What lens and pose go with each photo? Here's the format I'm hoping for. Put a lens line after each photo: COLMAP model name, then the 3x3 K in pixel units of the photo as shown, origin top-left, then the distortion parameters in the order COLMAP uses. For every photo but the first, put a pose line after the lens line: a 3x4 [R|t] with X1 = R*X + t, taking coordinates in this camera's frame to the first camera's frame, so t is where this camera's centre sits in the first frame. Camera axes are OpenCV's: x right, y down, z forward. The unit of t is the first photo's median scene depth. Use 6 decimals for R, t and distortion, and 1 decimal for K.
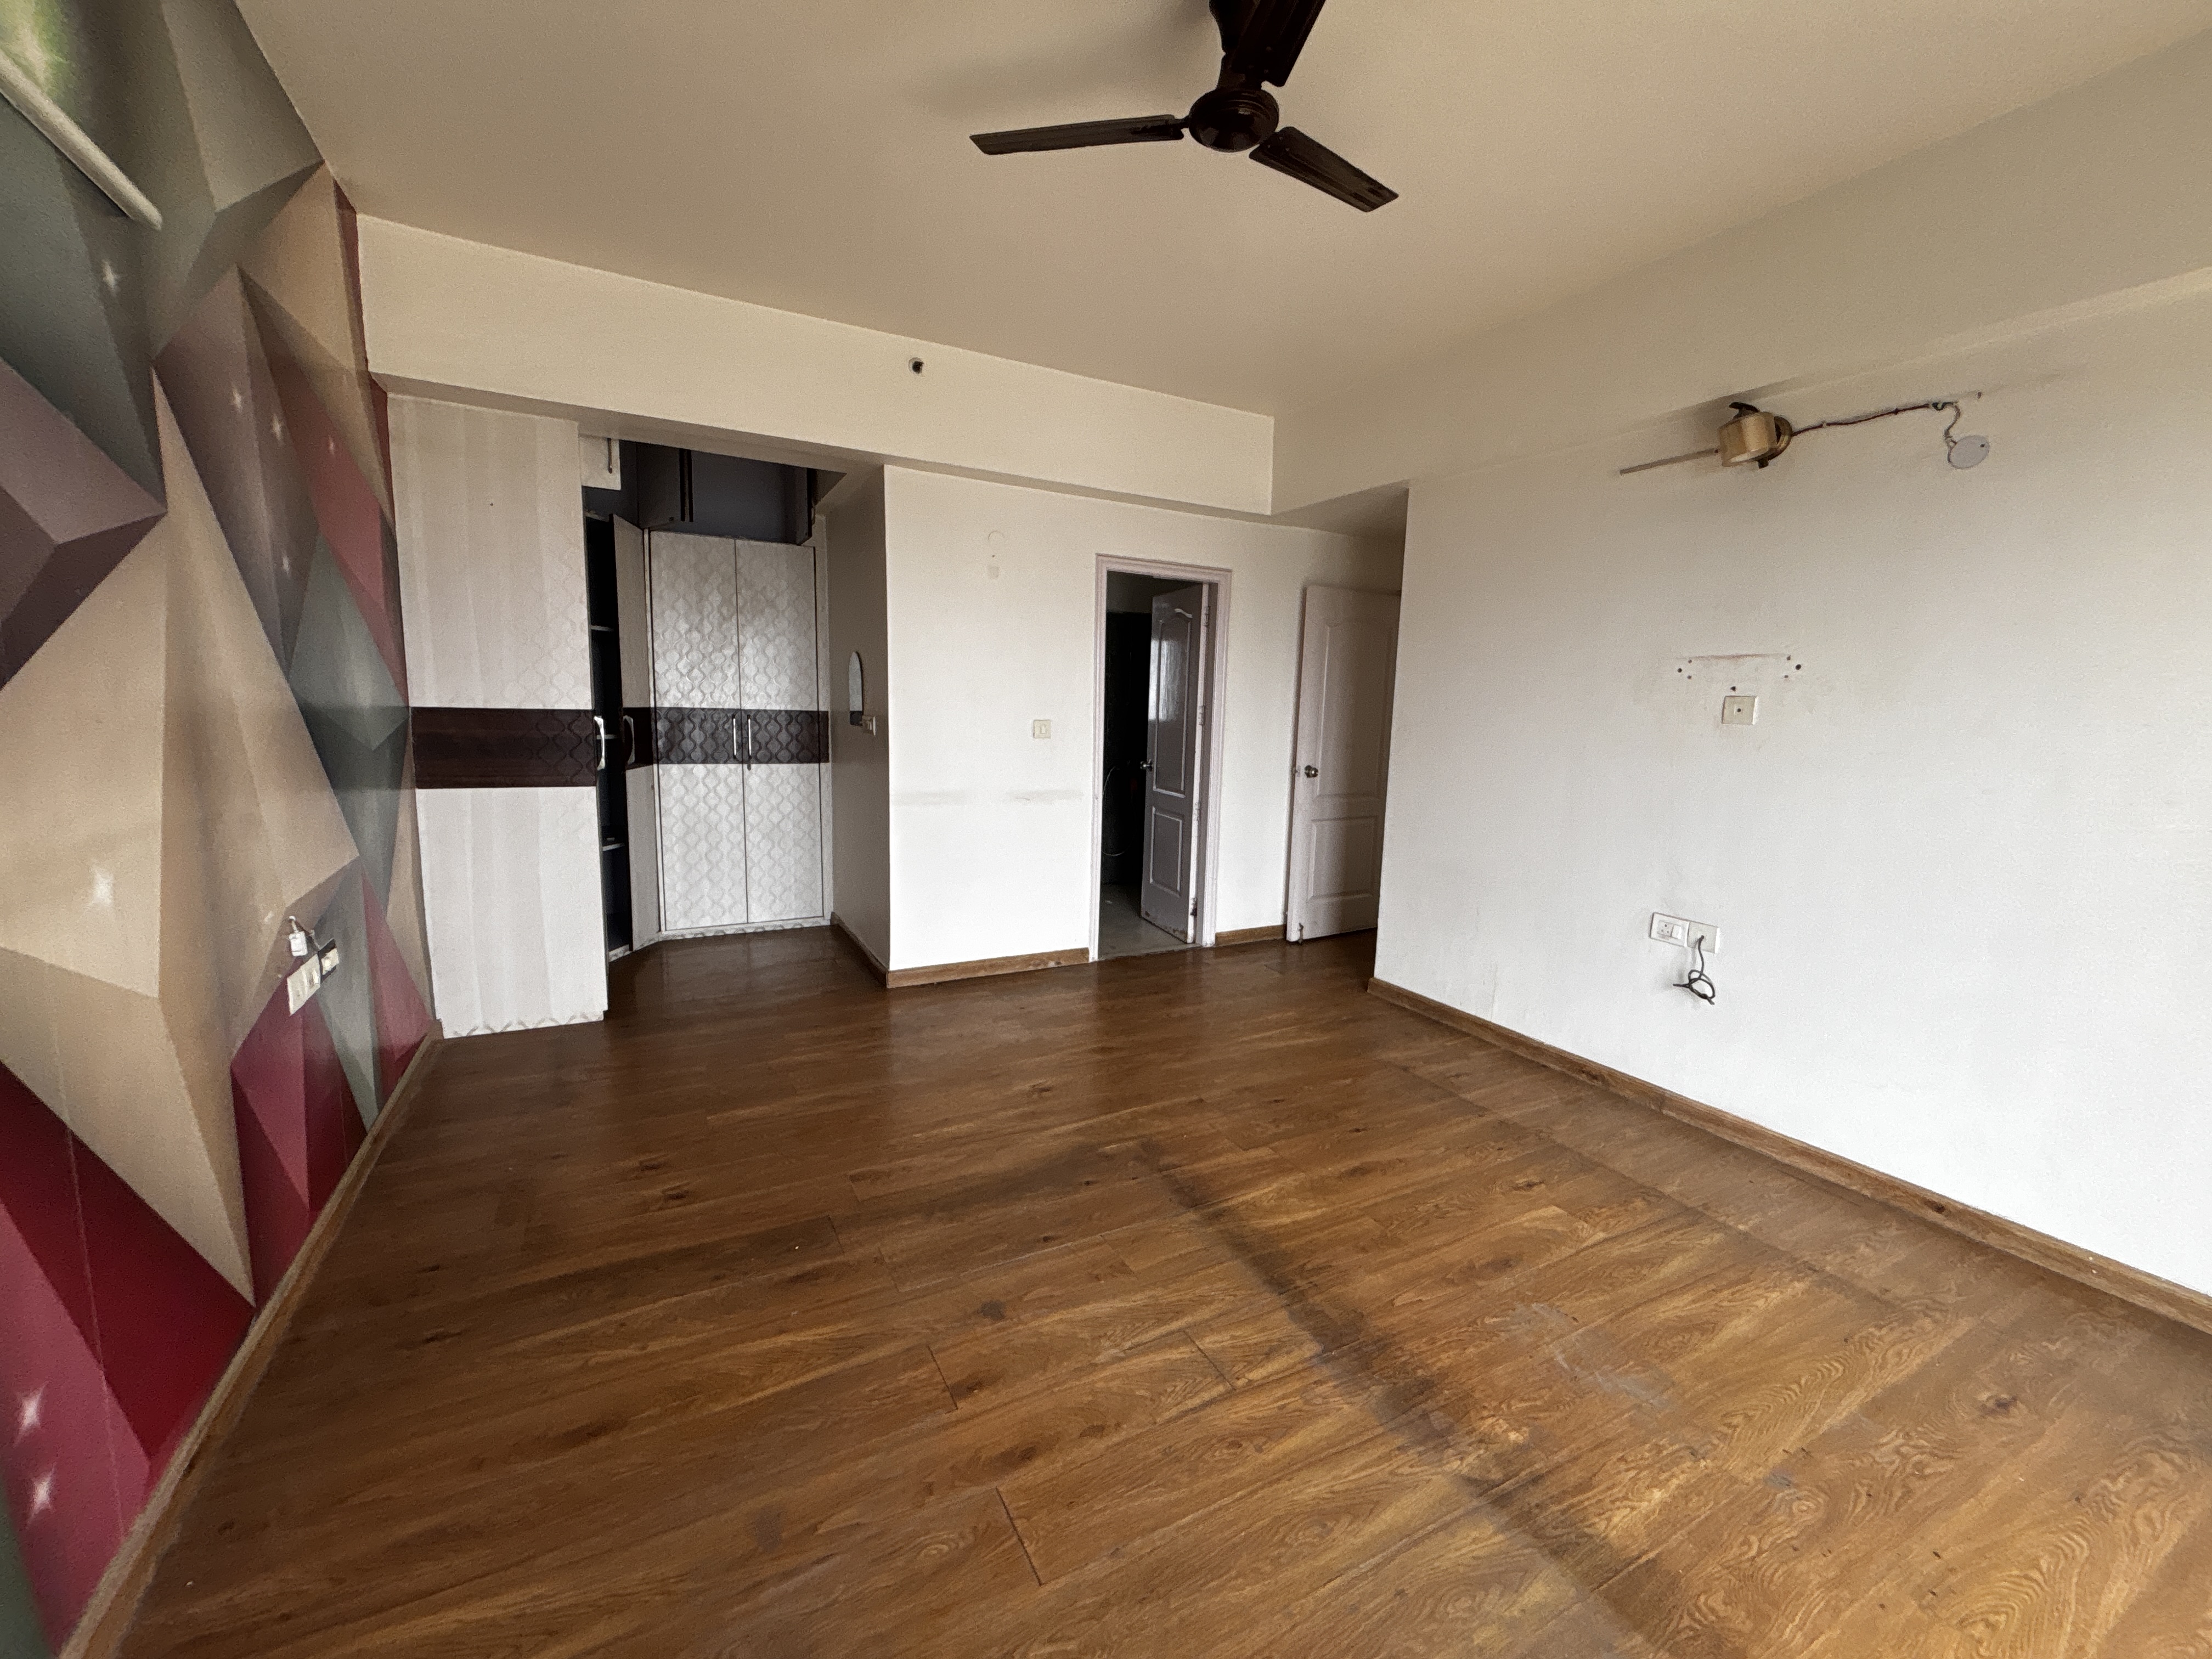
lens RADIAL K [[902.0, 0, 1110.8], [0, 902.0, 824.7], [0, 0, 1]] dist [0.009596, -0.002484]
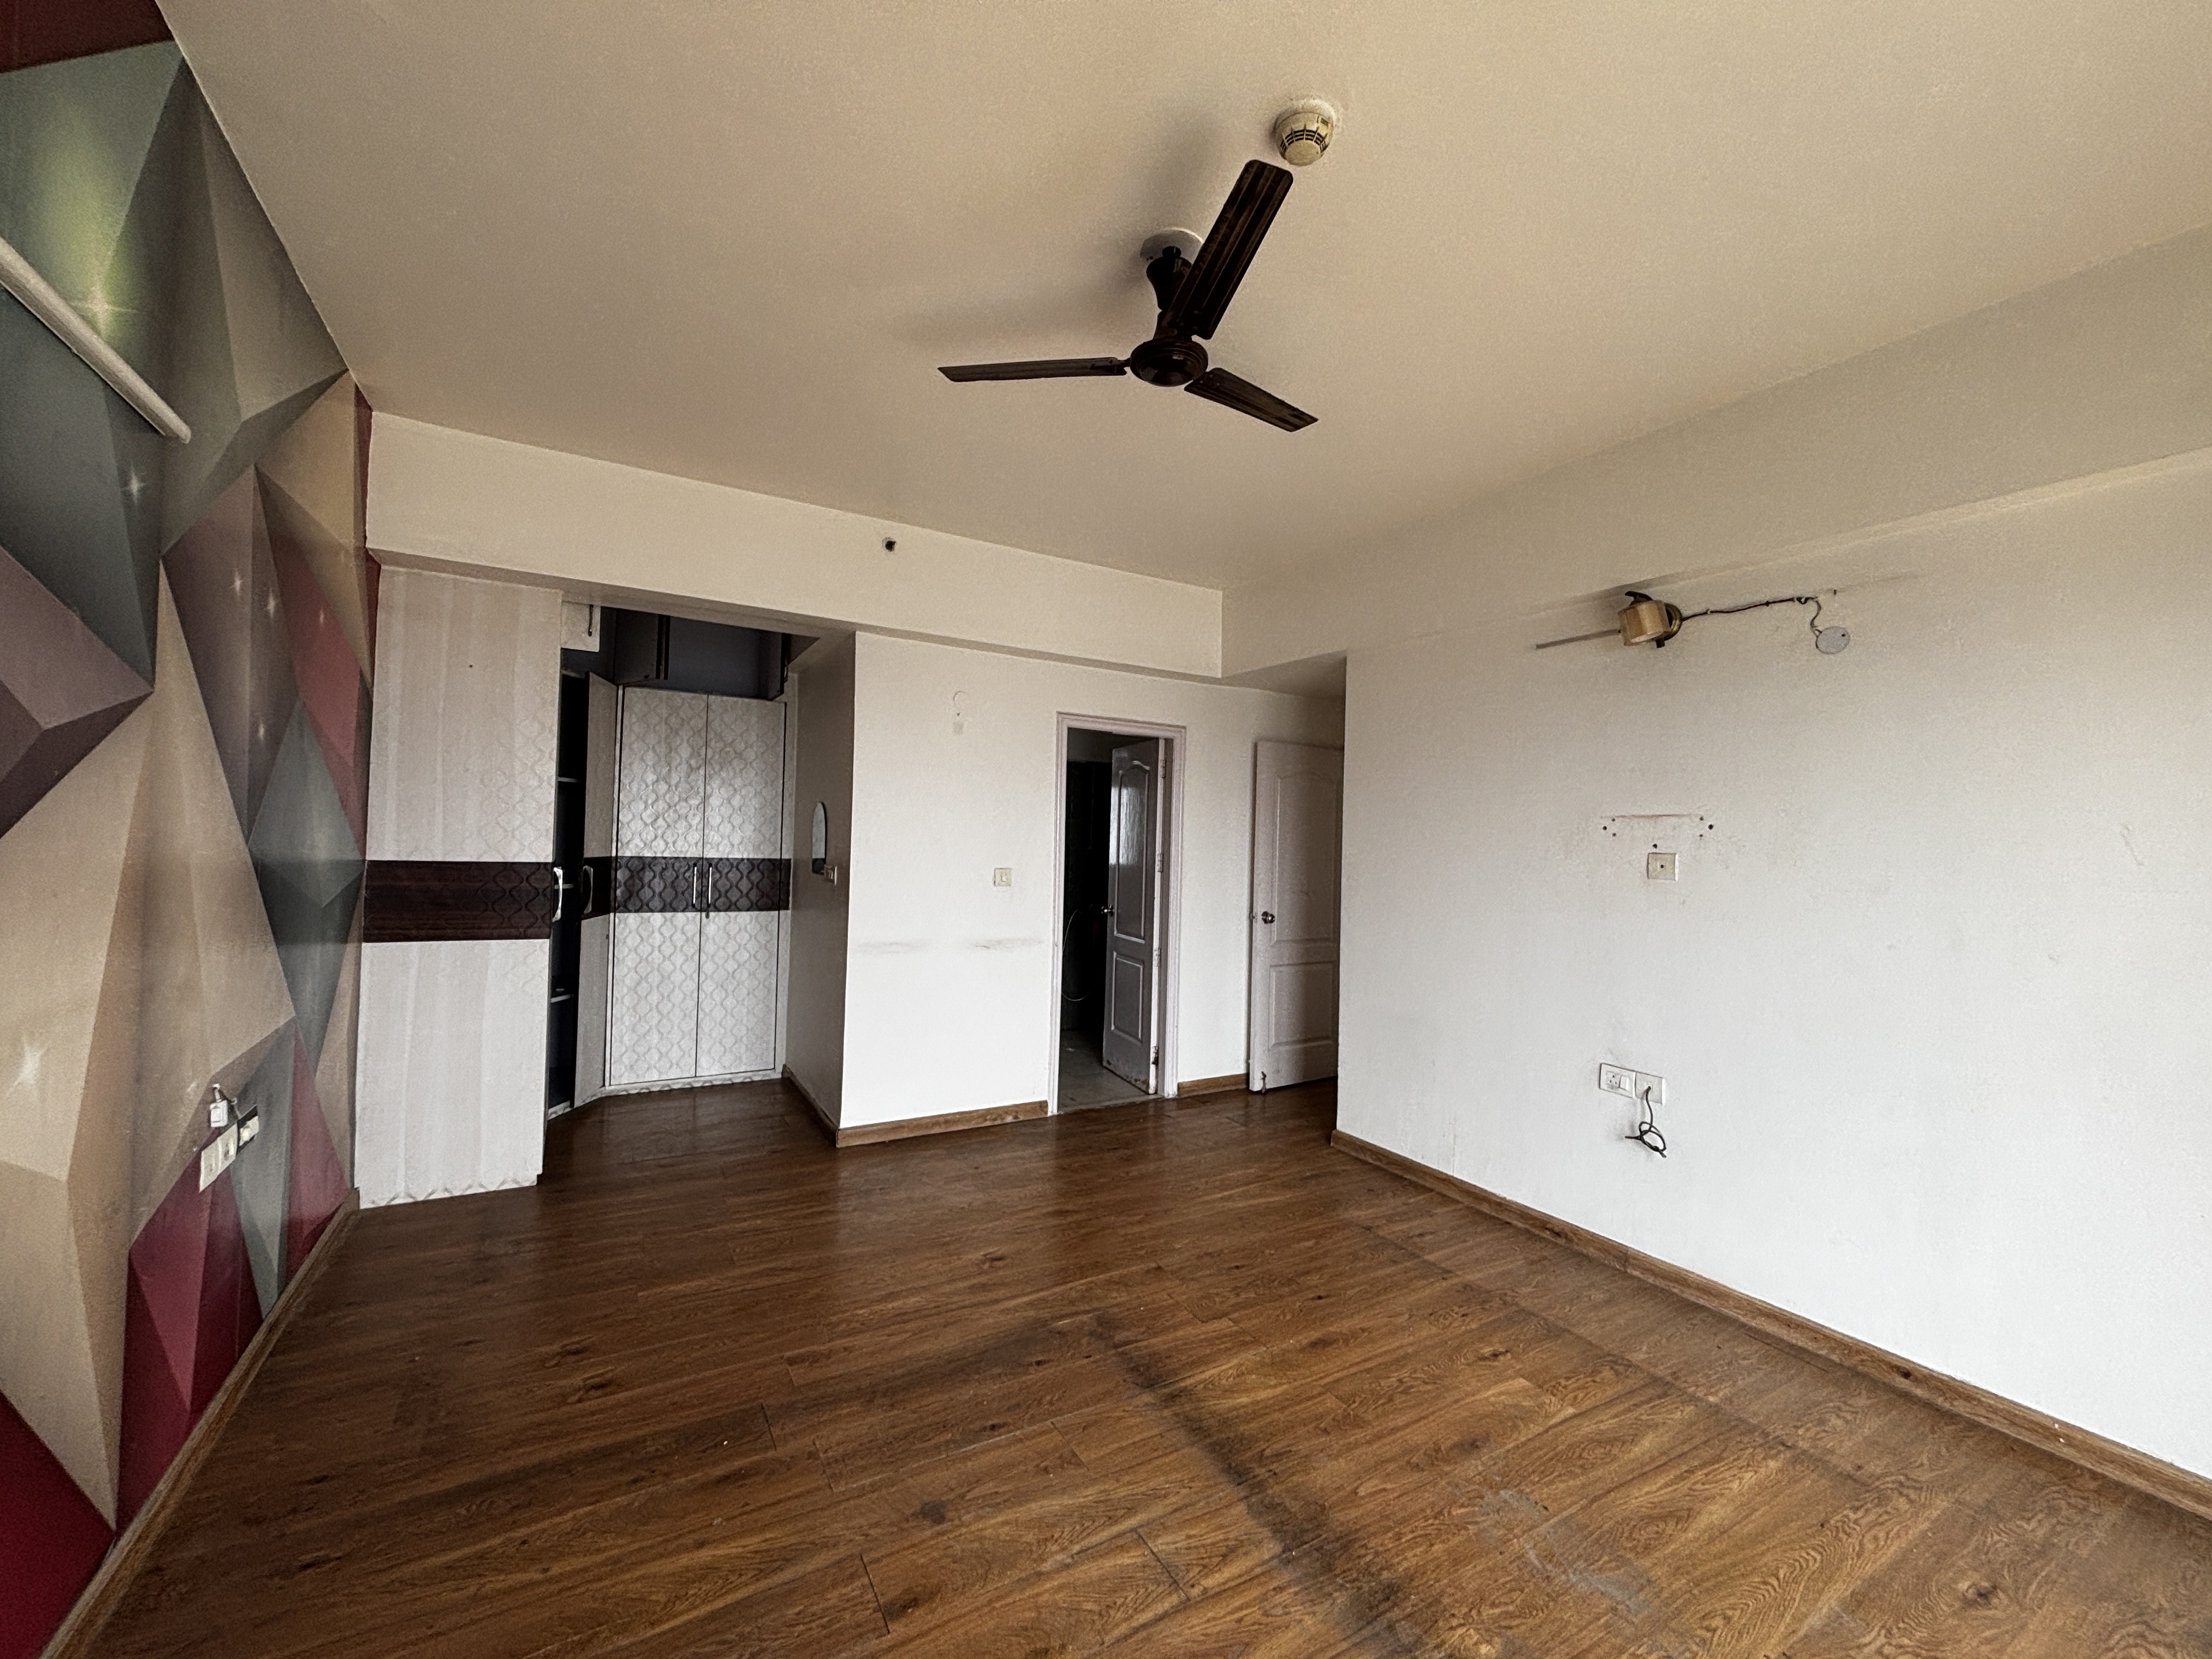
lens RADIAL K [[903.6, 0, 1111.4], [0, 903.6, 823.5], [0, 0, 1]] dist [0.004164, -0.000697]
pose [[0.999366, 0.001398, 0.035589, 0.013916], [0.004051, 0.988284, -0.152572, -0.015830], [-0.035385, 0.152619, 0.987651, -0.024766]]
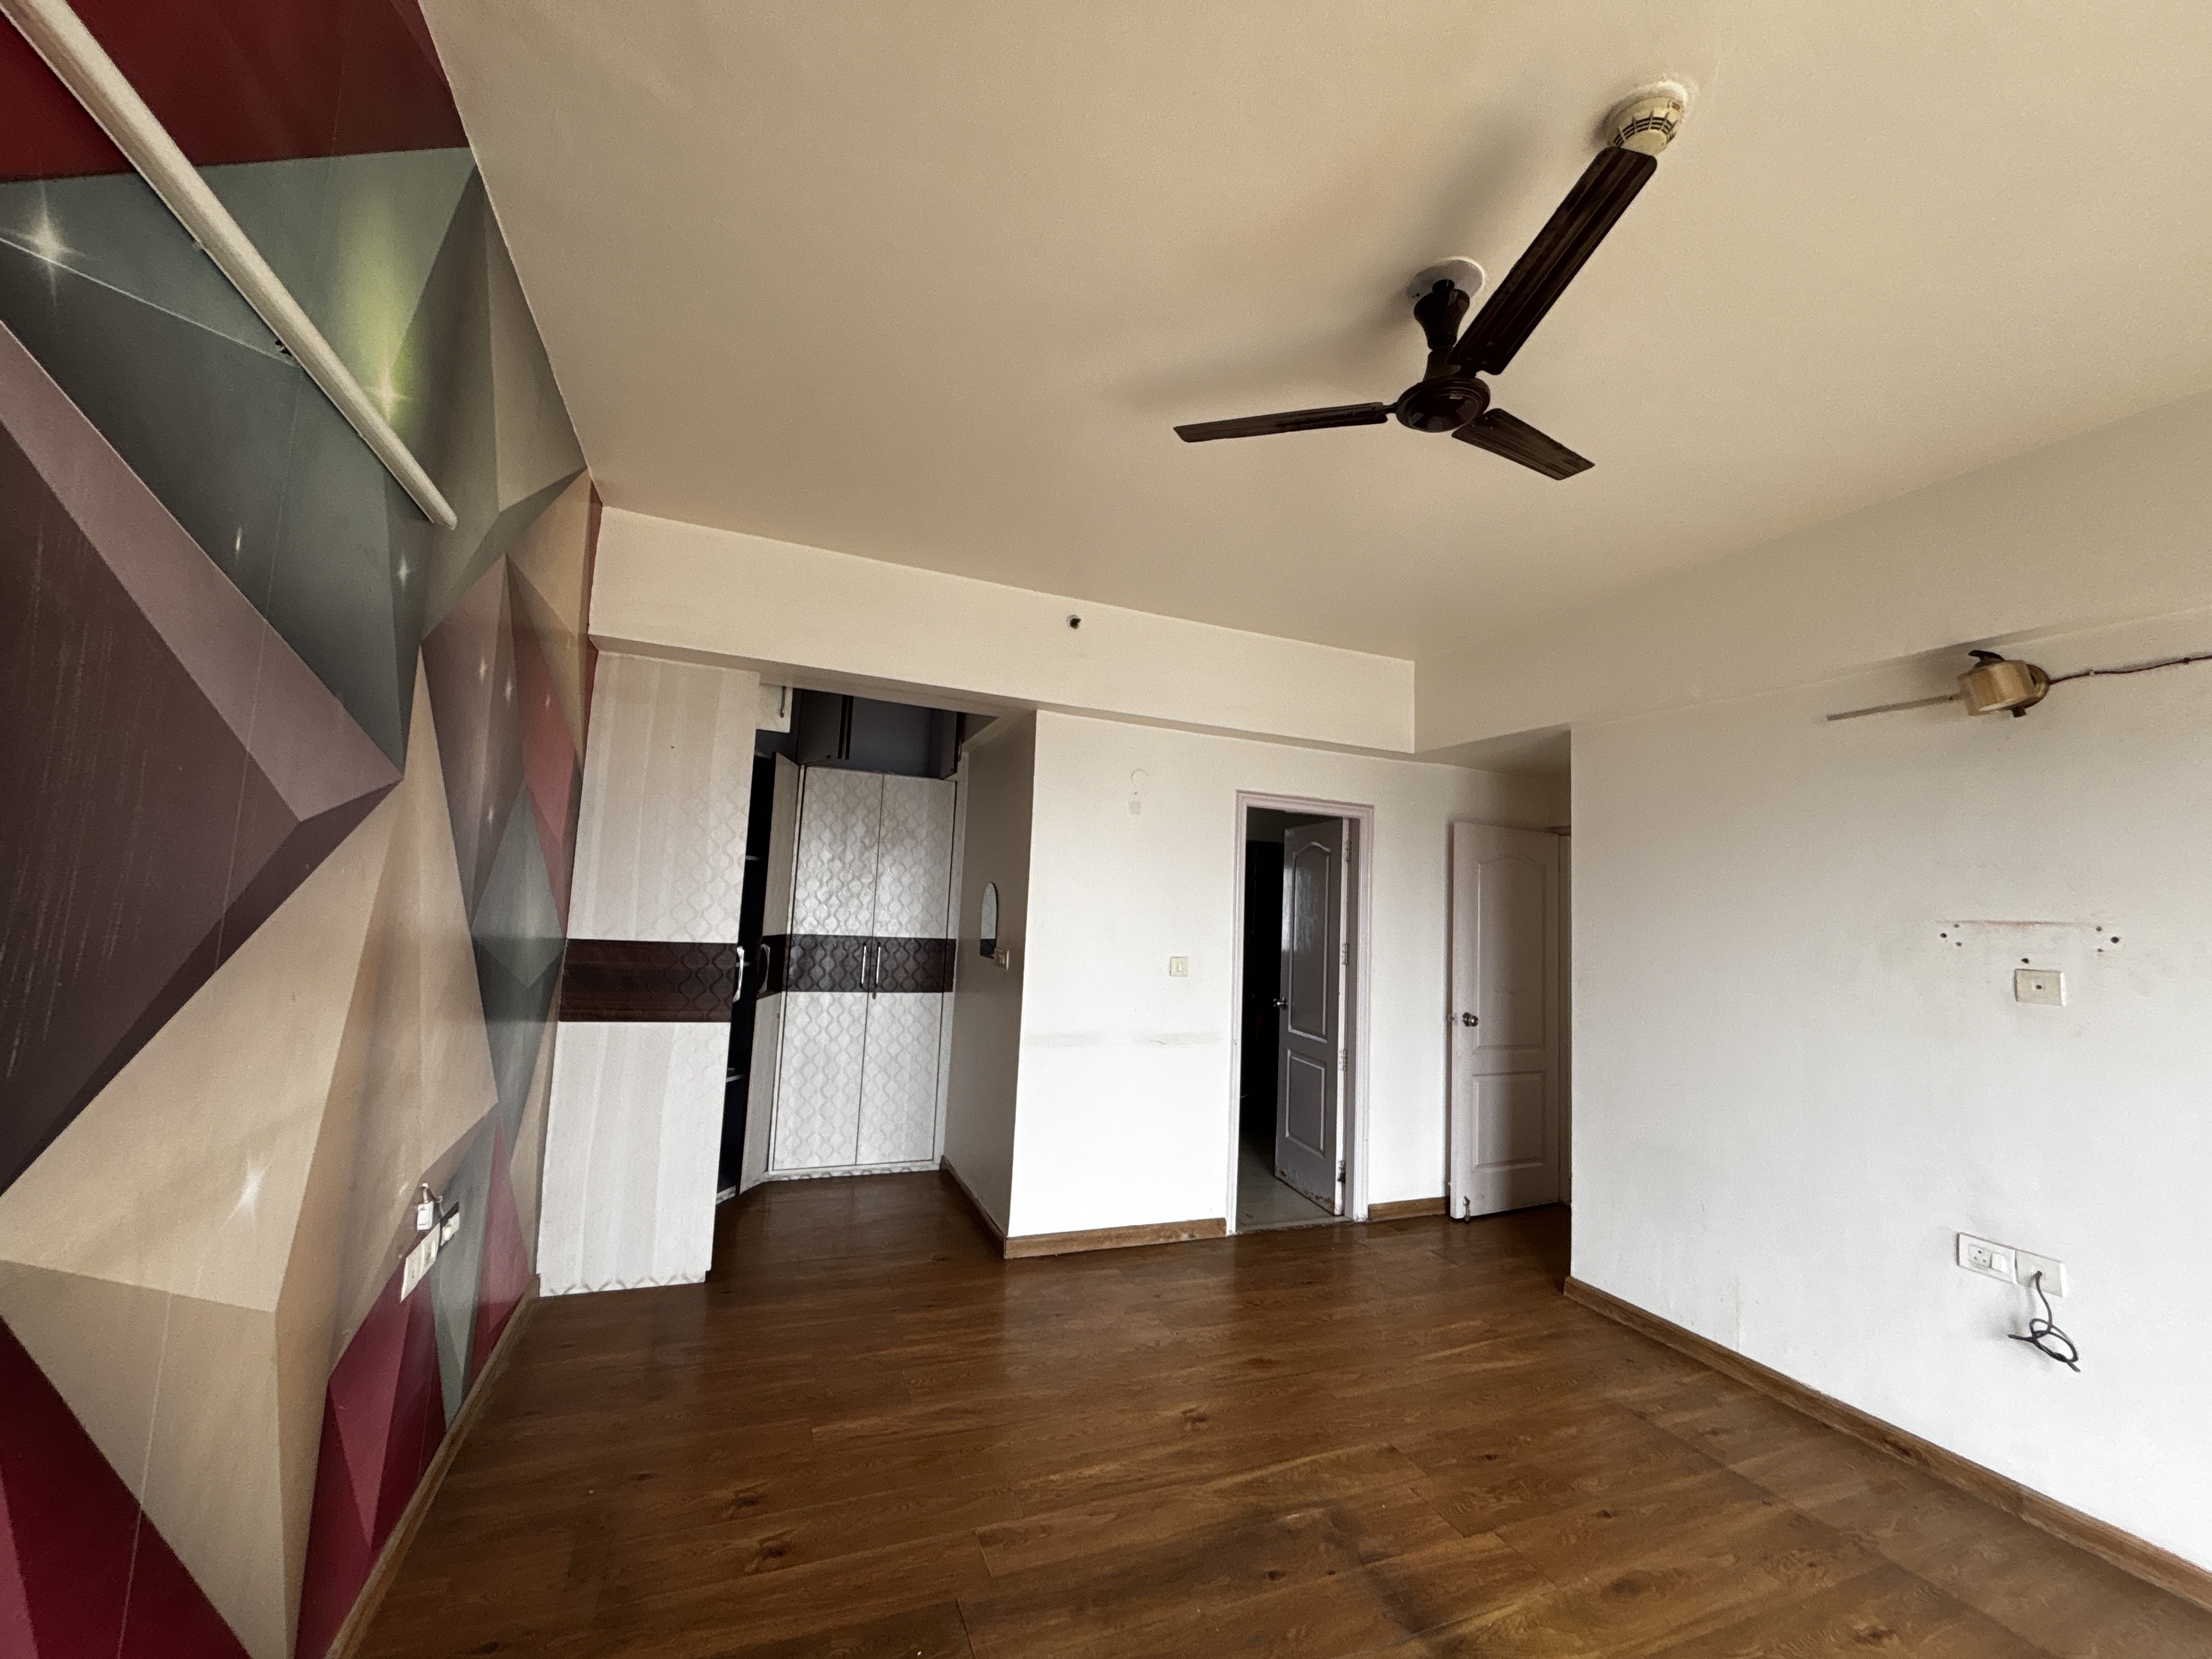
lens RADIAL K [[902.0, 0, 1110.8], [0, 902.0, 824.7], [0, 0, 1]] dist [0.009596, -0.002484]
pose [[0.994663, 0.010822, -0.102606, -0.074935], [-0.034335, 0.972520, -0.230274, -0.044544], [0.097295, 0.232568, 0.967701, 0.055718]]
